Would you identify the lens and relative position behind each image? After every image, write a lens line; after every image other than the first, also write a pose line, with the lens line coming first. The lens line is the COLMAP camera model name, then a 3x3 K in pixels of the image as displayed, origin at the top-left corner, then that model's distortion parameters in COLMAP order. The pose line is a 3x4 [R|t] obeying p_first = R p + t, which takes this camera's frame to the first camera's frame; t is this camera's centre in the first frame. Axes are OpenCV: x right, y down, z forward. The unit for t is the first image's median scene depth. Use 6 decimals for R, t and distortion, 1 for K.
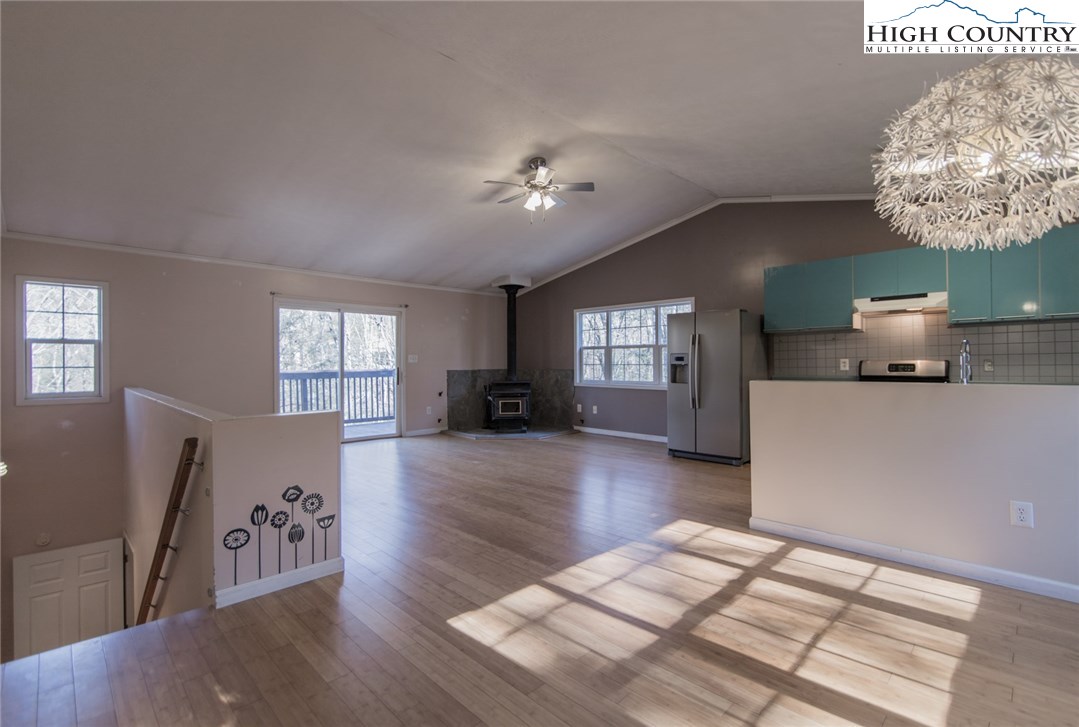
lens RADIAL K [[485.8, 0, 542.5], [0, 485.8, 366.6], [0, 0, 1]] dist [0.003241, 0.000026]
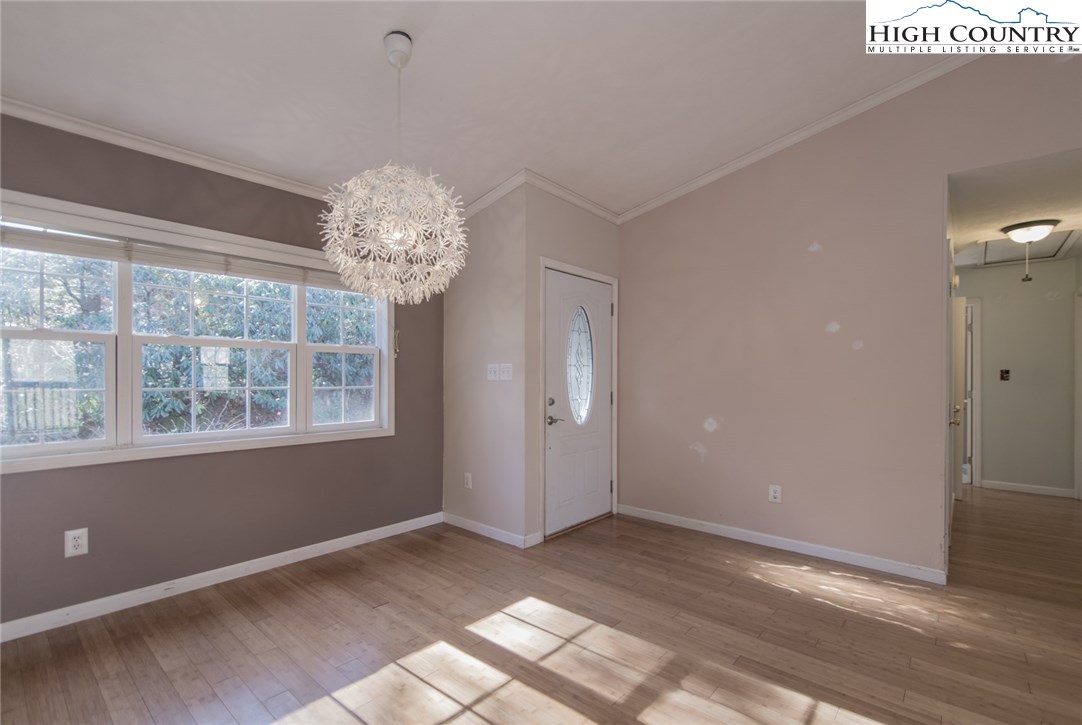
lens RADIAL K [[487.2, 0, 546.8], [0, 487.2, 378.4], [0, 0, 1]] dist [0.003241, 0.000026]
pose [[-0.996551, 0.001044, -0.082981, 0.170026], [-0.000132, 0.999900, 0.014163, -0.013546], [0.082988, 0.014125, -0.996450, 0.664769]]
